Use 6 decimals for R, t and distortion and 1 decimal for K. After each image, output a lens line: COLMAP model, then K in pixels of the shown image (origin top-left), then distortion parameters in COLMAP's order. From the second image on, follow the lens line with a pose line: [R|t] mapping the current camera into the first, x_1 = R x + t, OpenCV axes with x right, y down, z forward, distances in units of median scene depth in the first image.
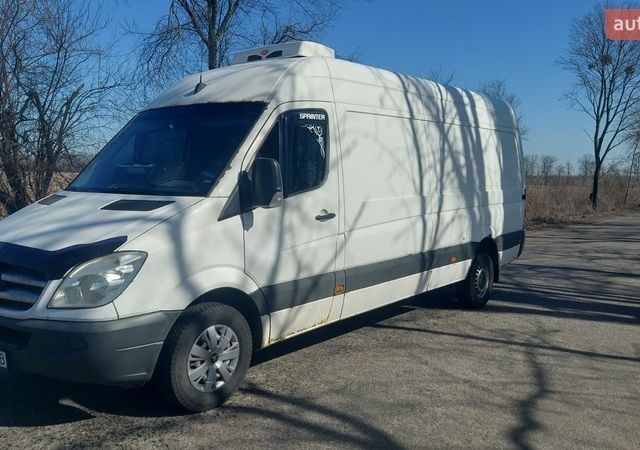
lens RADIAL K [[570.4, 0, 317.7], [0, 570.4, 223.5], [0, 0, 1]] dist [0.124879, -0.197151]
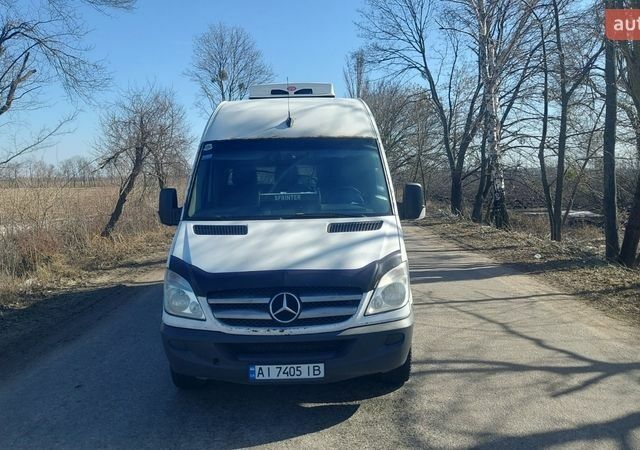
lens RADIAL K [[570.4, 0, 317.7], [0, 570.4, 223.5], [0, 0, 1]] dist [0.124879, -0.197151]
pose [[0.780874, -0.086022, 0.618738, -1.104264], [0.088253, 0.995731, 0.027055, -0.076137], [-0.618423, 0.033479, 0.785132, 0.099482]]
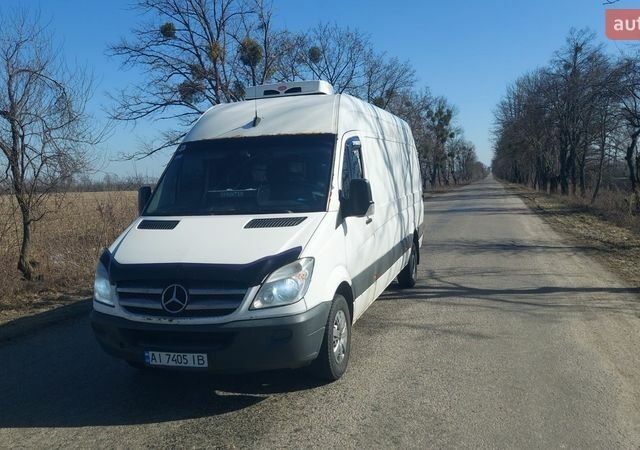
lens RADIAL K [[570.4, 0, 317.7], [0, 570.4, 223.5], [0, 0, 1]] dist [0.124879, -0.197151]
pose [[0.931652, -0.082430, 0.353878, -0.651527], [0.086131, 0.996270, 0.005307, -0.028141], [-0.352995, 0.025536, 0.935277, -0.172957]]
